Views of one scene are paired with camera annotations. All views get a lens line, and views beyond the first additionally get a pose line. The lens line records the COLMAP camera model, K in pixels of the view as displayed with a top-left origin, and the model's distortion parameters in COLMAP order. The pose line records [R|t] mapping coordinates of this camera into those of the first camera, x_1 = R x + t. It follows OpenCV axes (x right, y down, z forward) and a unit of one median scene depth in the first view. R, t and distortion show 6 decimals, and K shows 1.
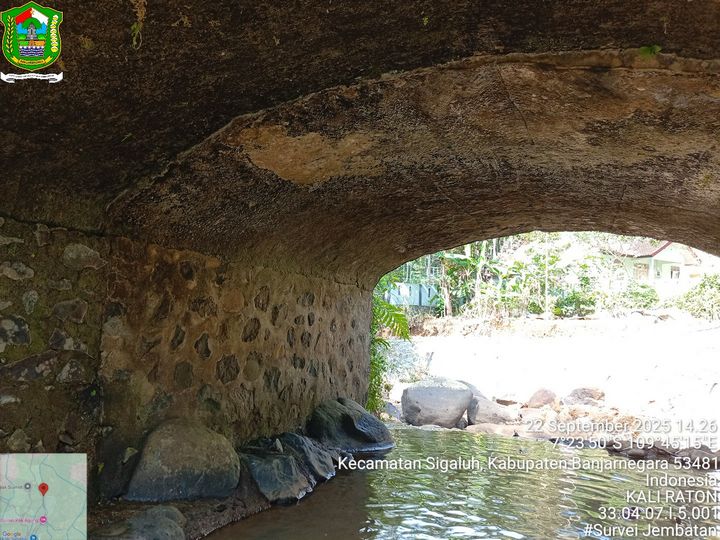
lens RADIAL K [[572.7, 0, 357.1], [0, 572.7, 273.7], [0, 0, 1]] dist [0.070417, -0.159387]
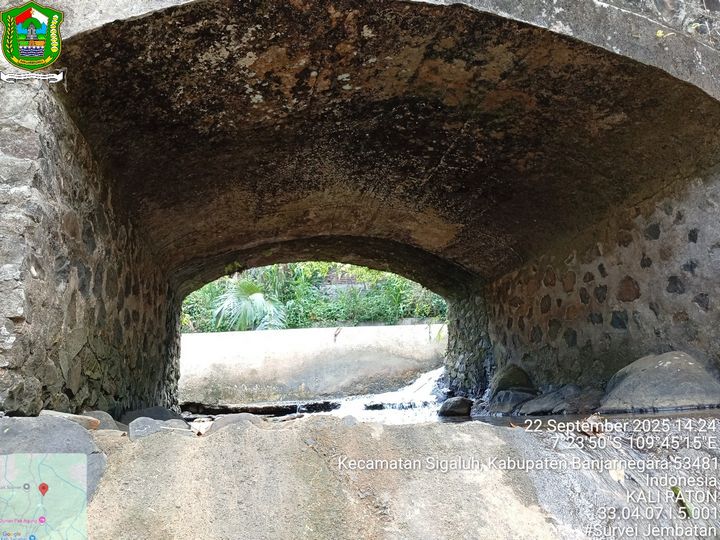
lens RADIAL K [[572.7, 0, 357.1], [0, 572.7, 273.7], [0, 0, 1]] dist [0.070417, -0.159387]
pose [[-0.850659, -0.131336, -0.509049, 1.225832], [0.049590, 0.943929, -0.326404, 0.620237], [0.523374, -0.302902, -0.796448, 2.571098]]
